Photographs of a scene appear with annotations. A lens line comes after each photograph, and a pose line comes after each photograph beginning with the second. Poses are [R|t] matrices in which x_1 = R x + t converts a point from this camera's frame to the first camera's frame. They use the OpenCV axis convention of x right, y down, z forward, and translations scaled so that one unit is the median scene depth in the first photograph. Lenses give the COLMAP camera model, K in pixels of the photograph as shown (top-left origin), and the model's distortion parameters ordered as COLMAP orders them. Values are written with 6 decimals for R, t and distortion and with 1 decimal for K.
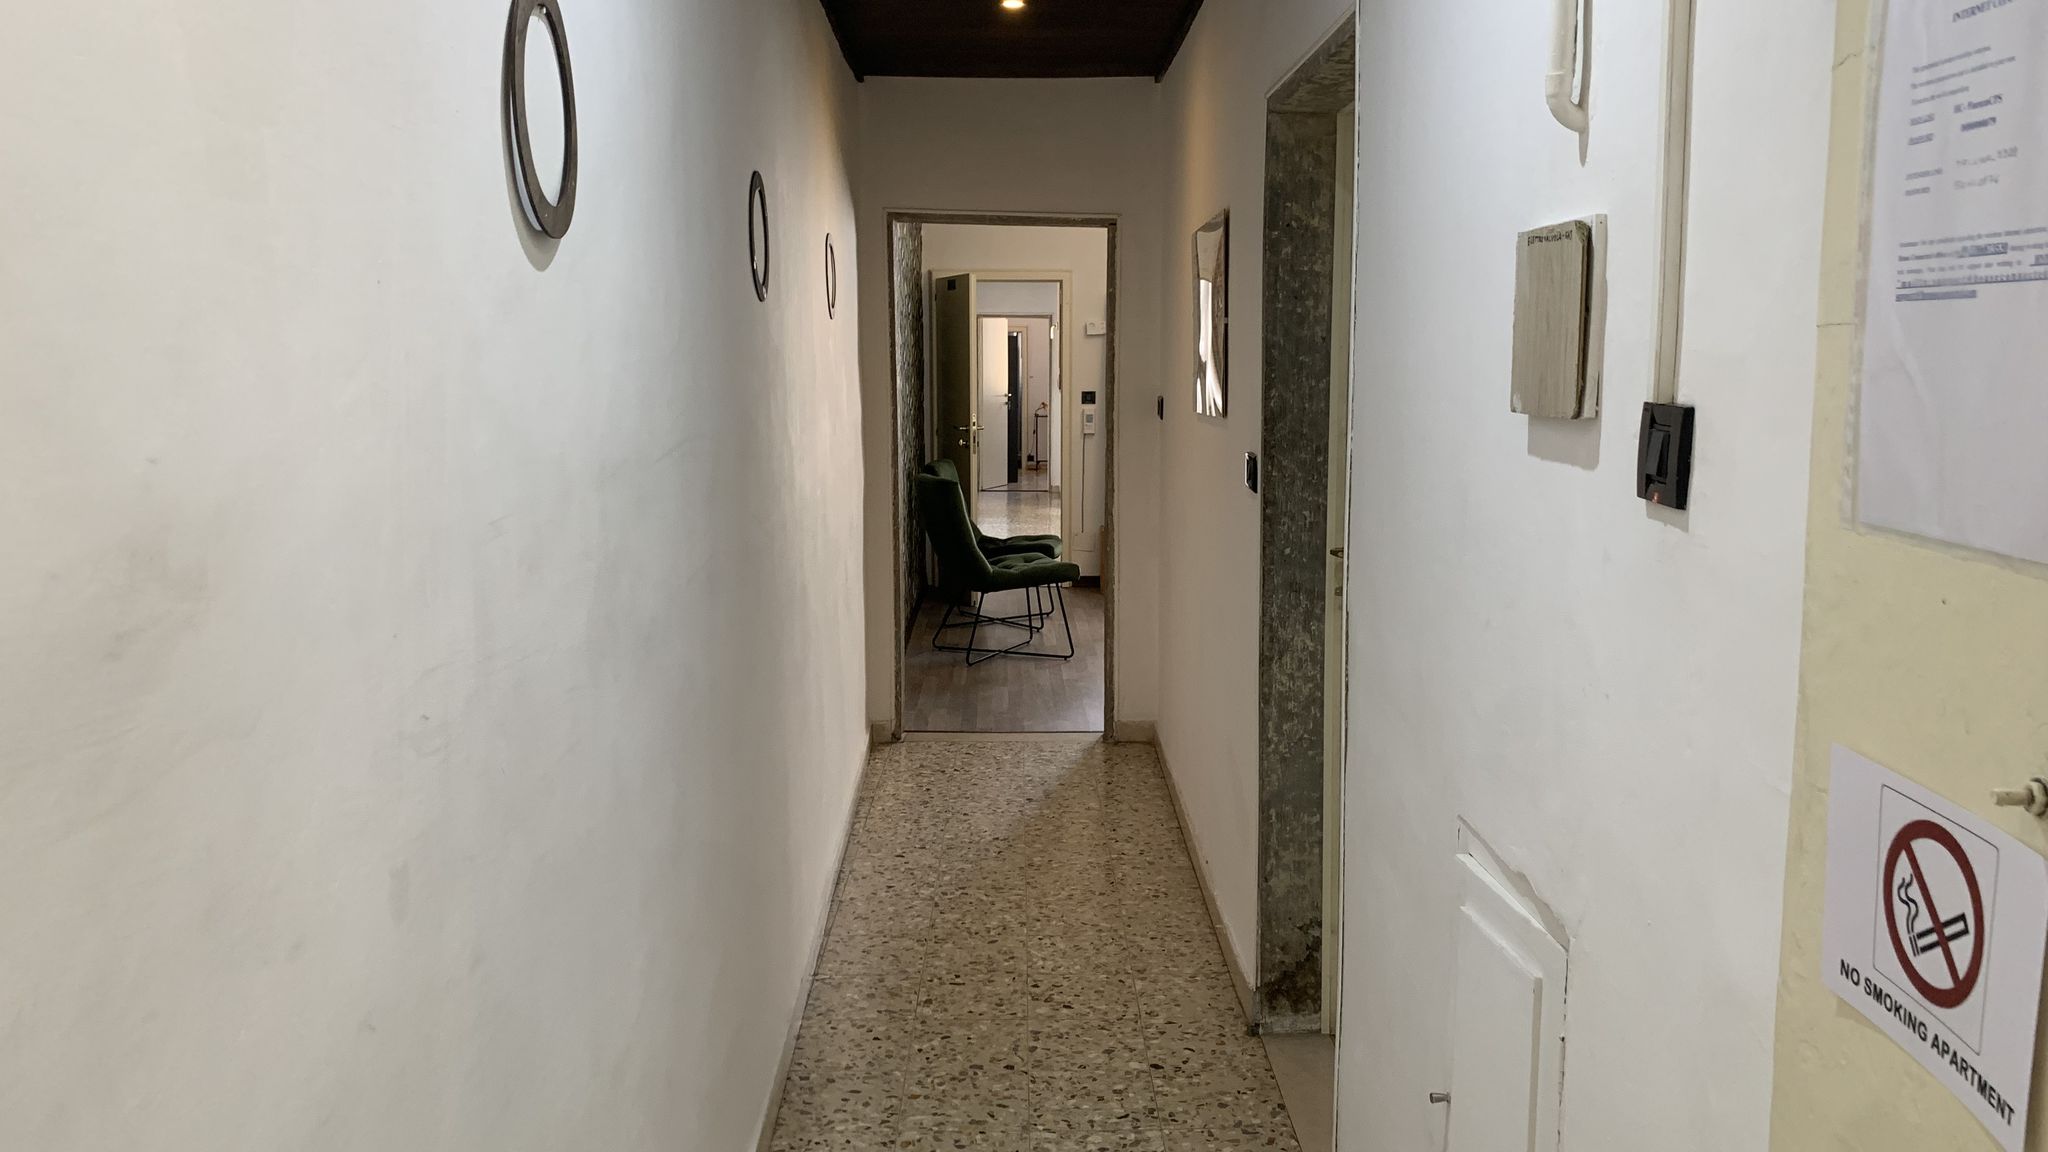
lens RADIAL K [[1564.4, 0, 1028.1], [0, 1564.4, 574.1], [0, 0, 1]] dist [0.055661, -0.083165]
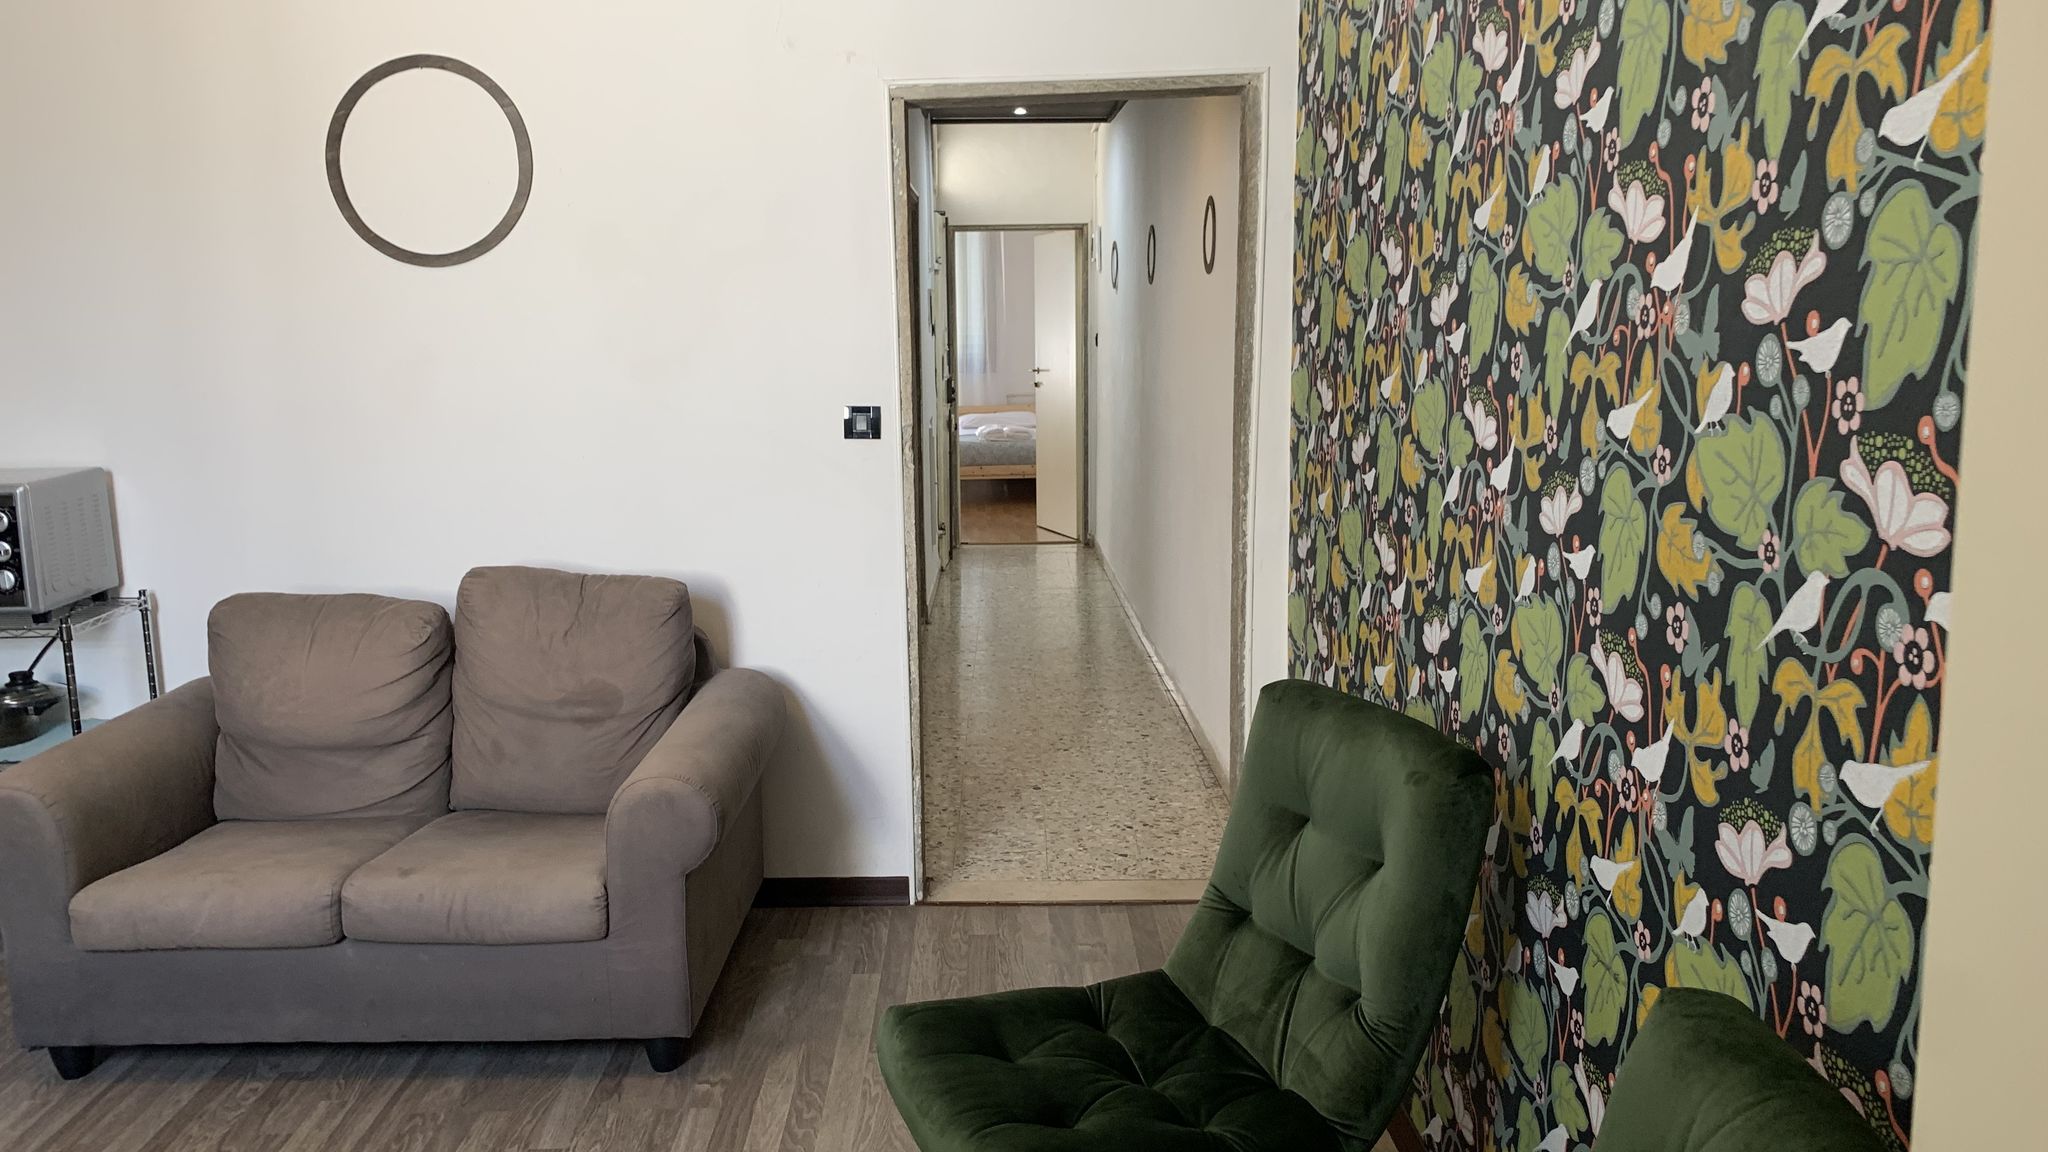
lens RADIAL K [[1564.4, 0, 1001.8], [0, 1564.4, 553.2], [0, 0, 1]] dist [0.055661, -0.083165]
pose [[-0.999711, 0.019633, 0.013888, 0.010336], [0.022891, 0.953866, 0.299358, -0.421759], [-0.007370, 0.299589, -0.954040, 2.858633]]
